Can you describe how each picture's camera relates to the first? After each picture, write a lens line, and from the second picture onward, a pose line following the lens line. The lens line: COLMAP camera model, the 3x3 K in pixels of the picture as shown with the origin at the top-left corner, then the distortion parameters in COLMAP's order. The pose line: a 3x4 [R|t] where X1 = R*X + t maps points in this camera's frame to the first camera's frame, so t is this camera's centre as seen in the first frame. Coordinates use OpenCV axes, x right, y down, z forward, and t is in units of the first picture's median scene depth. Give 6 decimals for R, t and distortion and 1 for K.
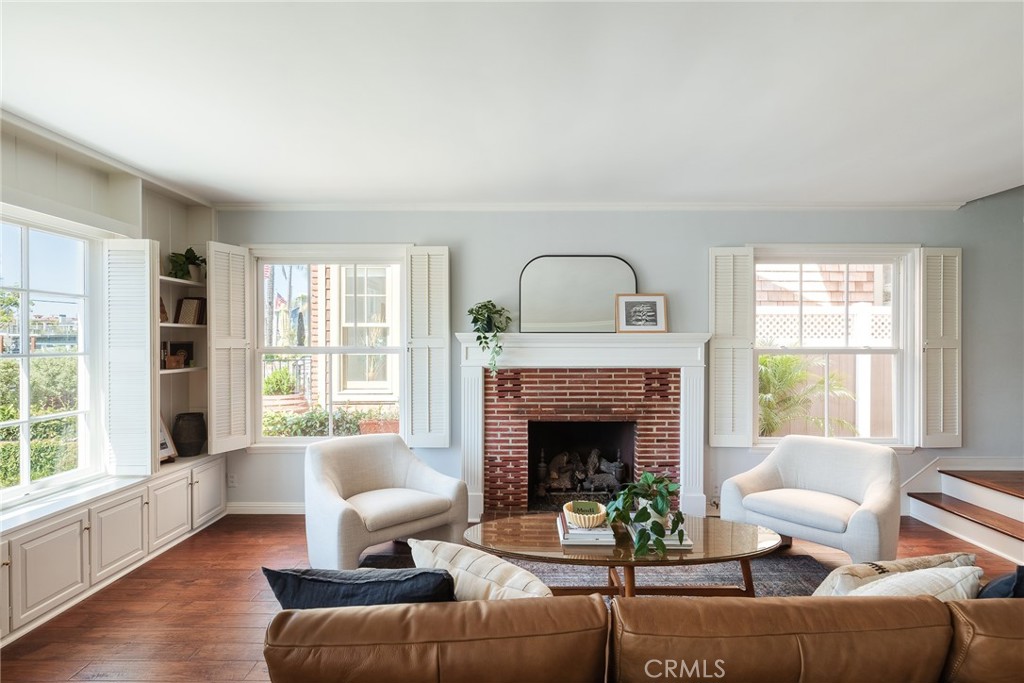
lens RADIAL K [[552.7, 0, 514.2], [0, 552.7, 350.2], [0, 0, 1]] dist [0.007619, -0.000319]
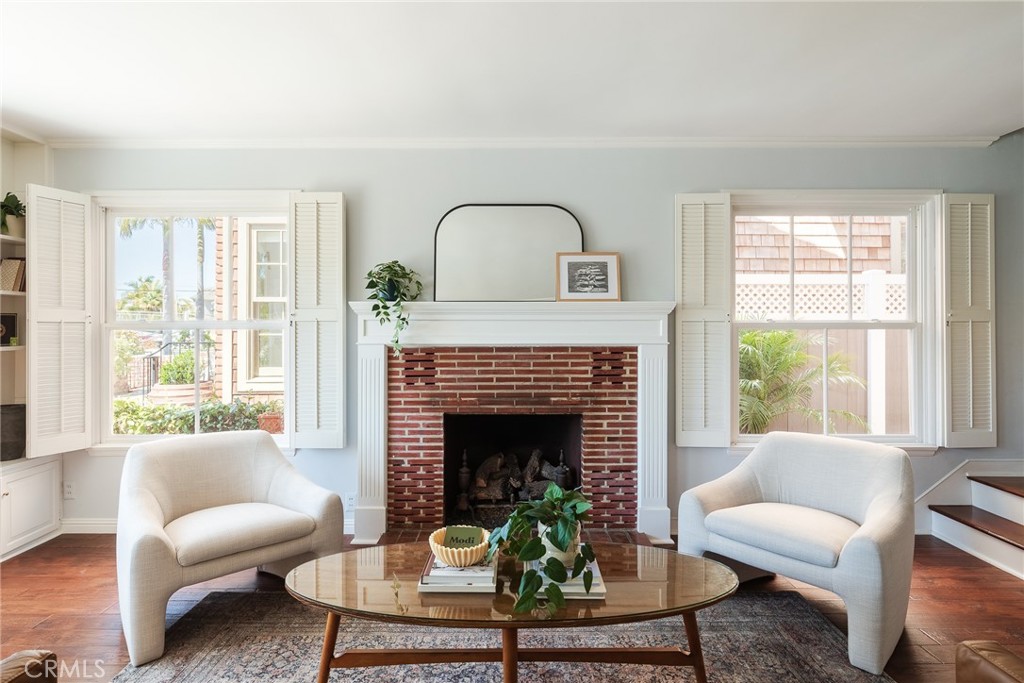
lens RADIAL K [[601.1, 0, 509.6], [0, 601.1, 331.7], [0, 0, 1]] dist [0.006712, 0.000734]
pose [[0.999999, -0.001227, -0.000897, 0.119467], [0.001216, 0.999931, -0.011668, 0.021171], [0.000912, 0.011667, 0.999932, 0.145754]]
